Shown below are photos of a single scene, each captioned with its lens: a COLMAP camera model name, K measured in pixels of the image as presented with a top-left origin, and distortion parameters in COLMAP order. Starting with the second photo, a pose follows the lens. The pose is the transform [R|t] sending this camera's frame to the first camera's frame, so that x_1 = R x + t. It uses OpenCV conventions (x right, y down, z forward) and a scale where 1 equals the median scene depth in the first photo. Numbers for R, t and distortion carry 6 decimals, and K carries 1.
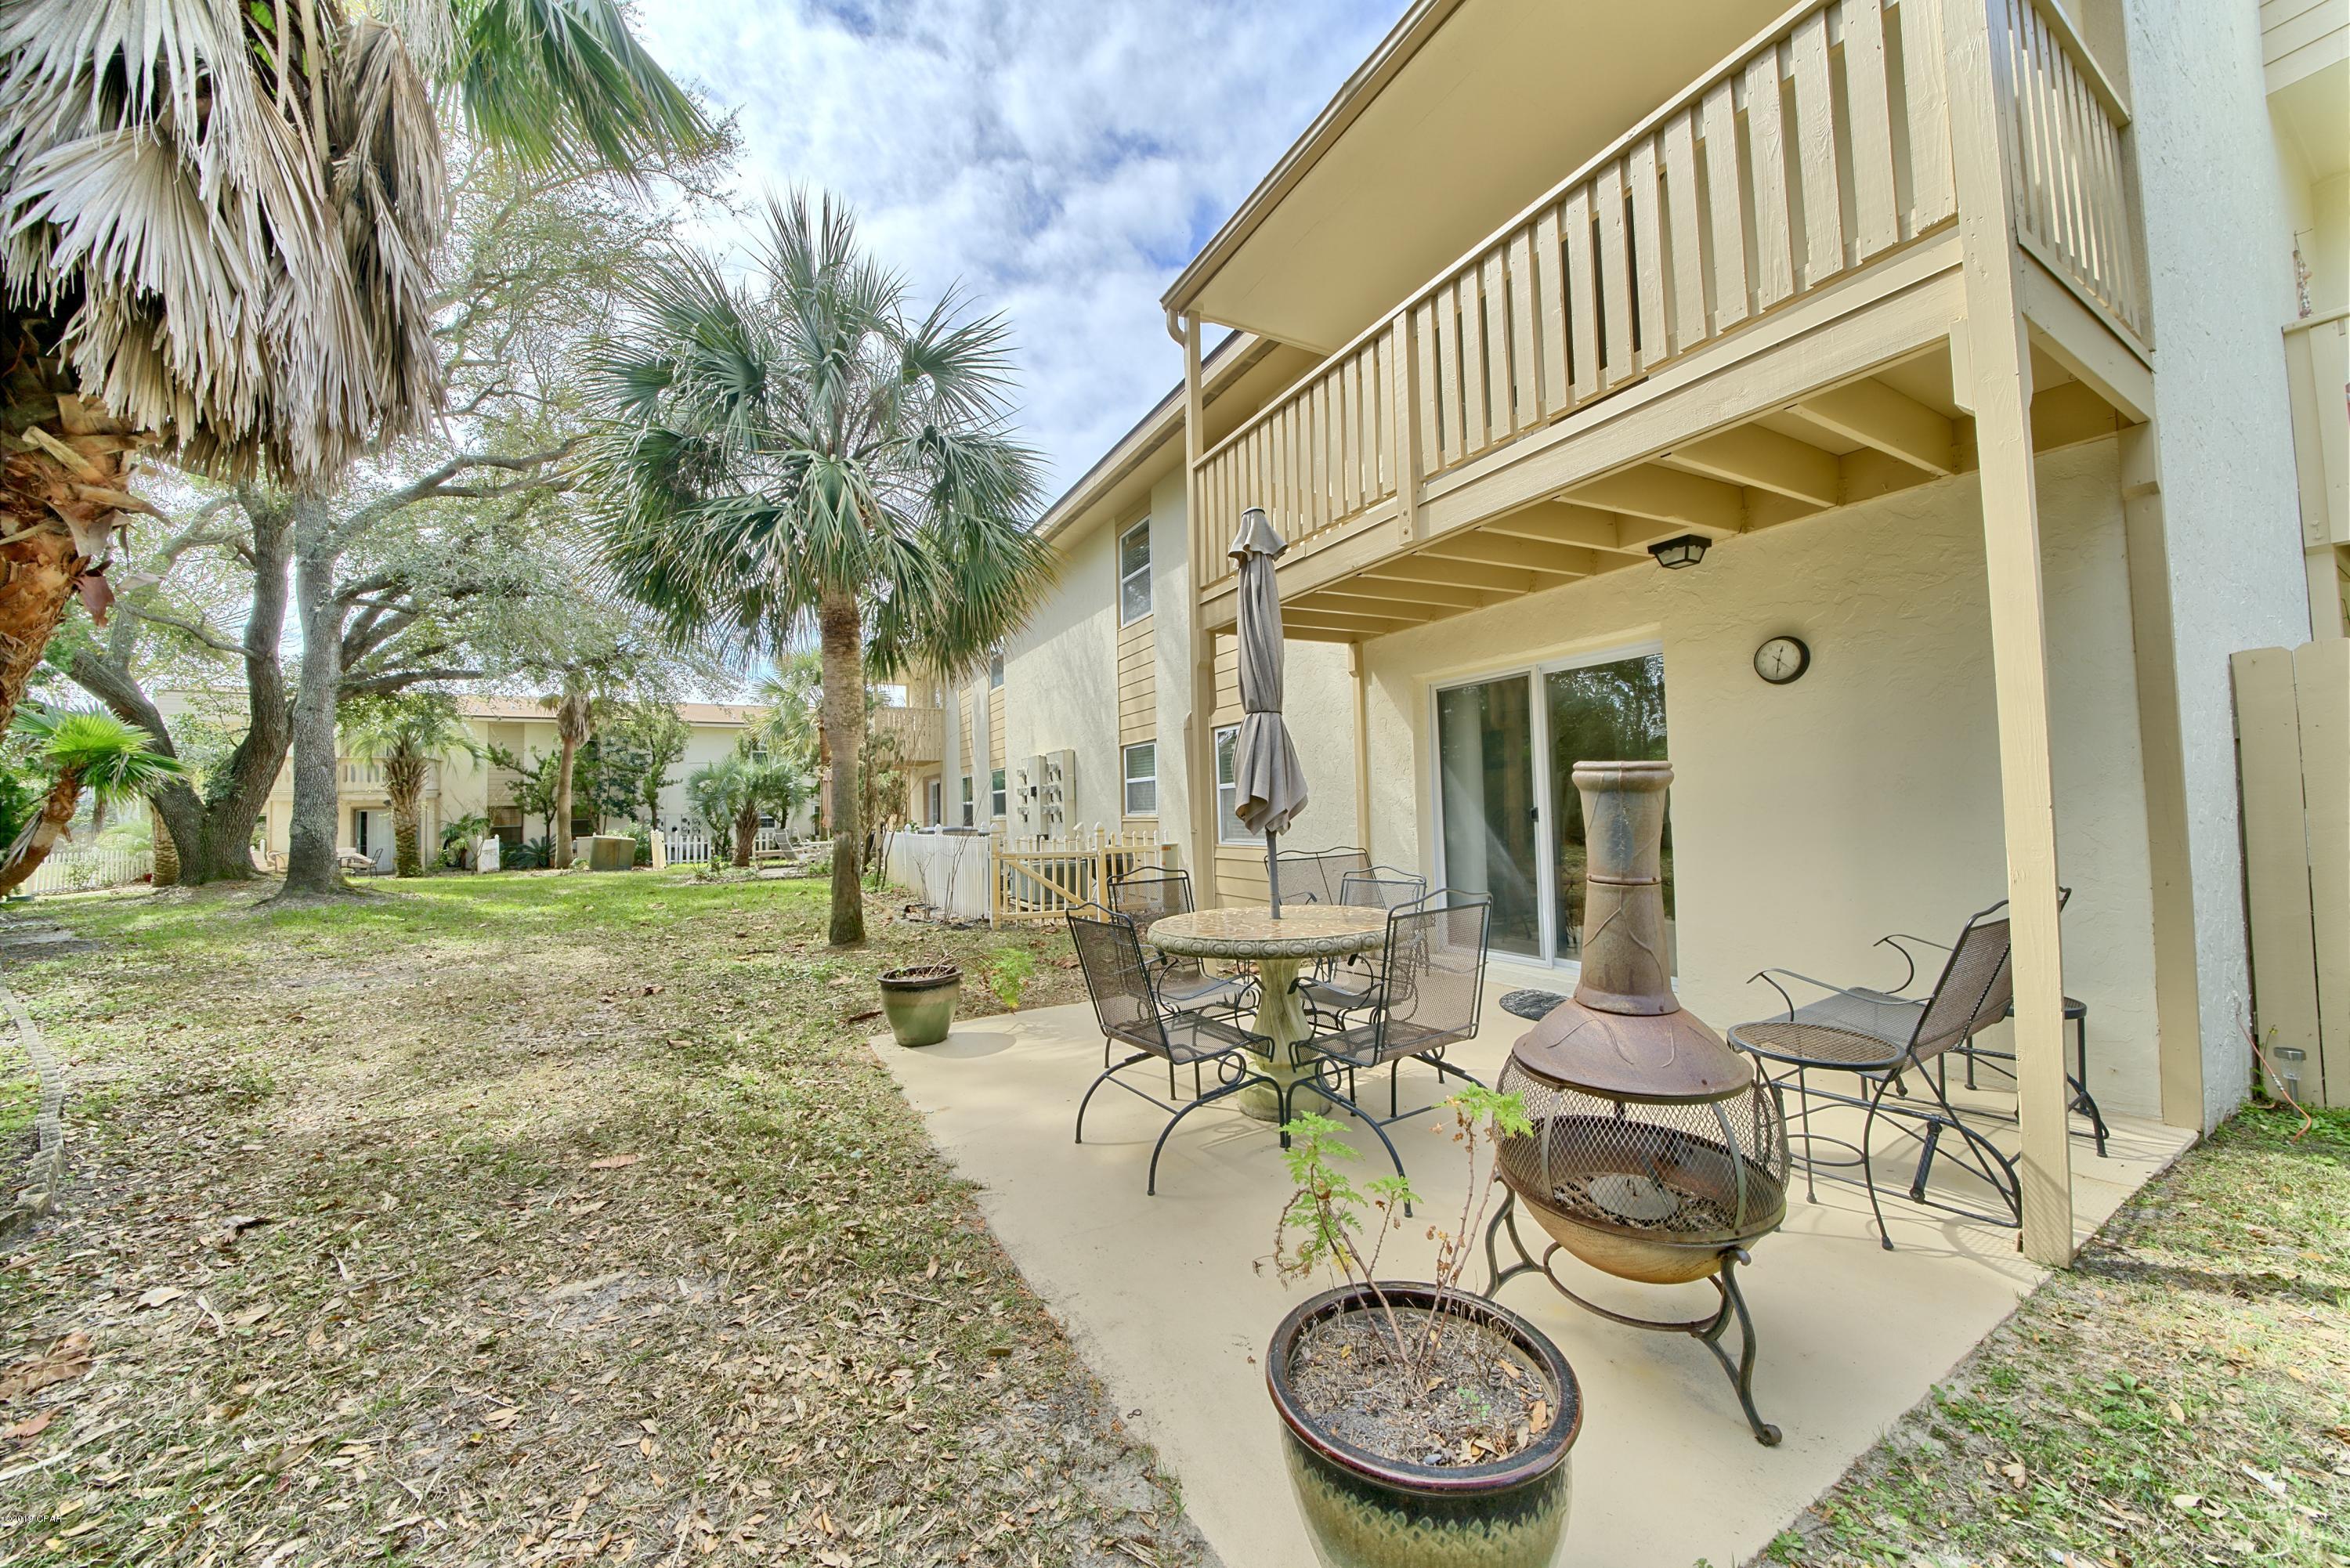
lens RADIAL K [[811.8, 0, 1170.7], [0, 811.8, 786.1], [0, 0, 1]] dist [-0.025881, 0.002265]
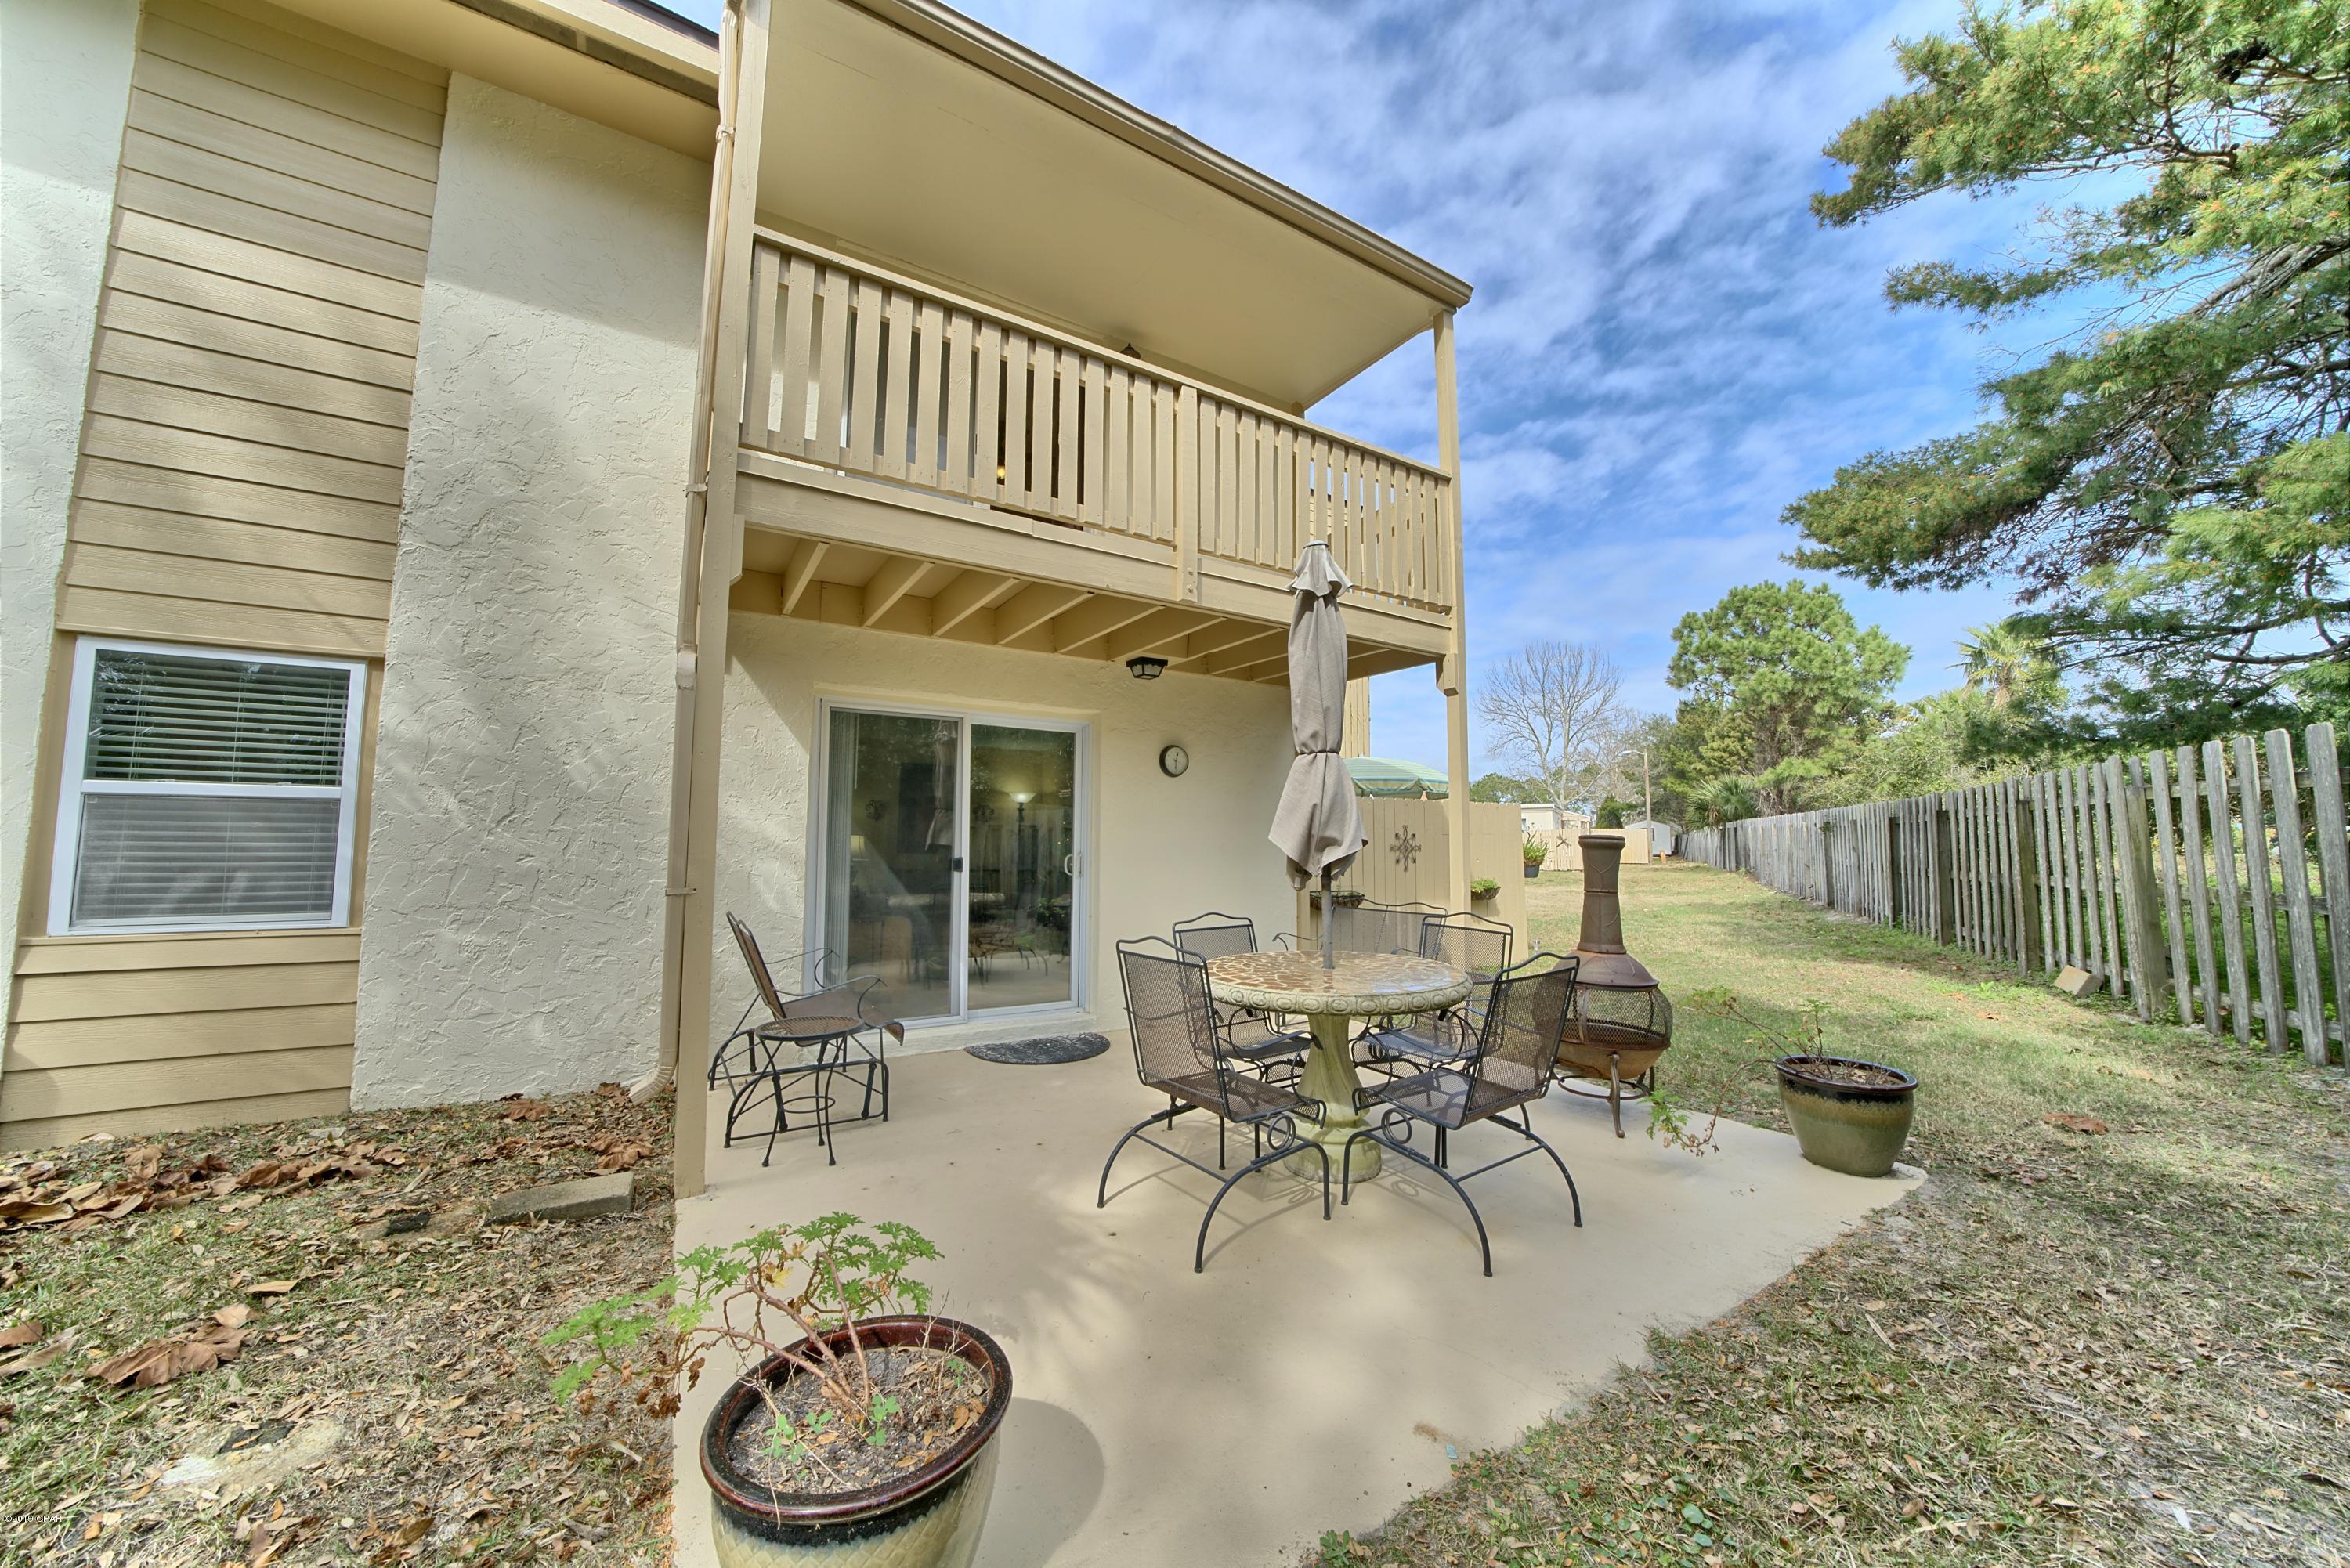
lens RADIAL K [[811.8, 0, 1170.7], [0, 811.8, 786.1], [0, 0, 1]] dist [-0.025881, 0.002265]
pose [[-0.049918, 0.107071, 0.992997, -0.689739], [-0.028949, 0.993664, -0.108598, 0.051027], [-0.998334, -0.034168, -0.046502, 1.020282]]
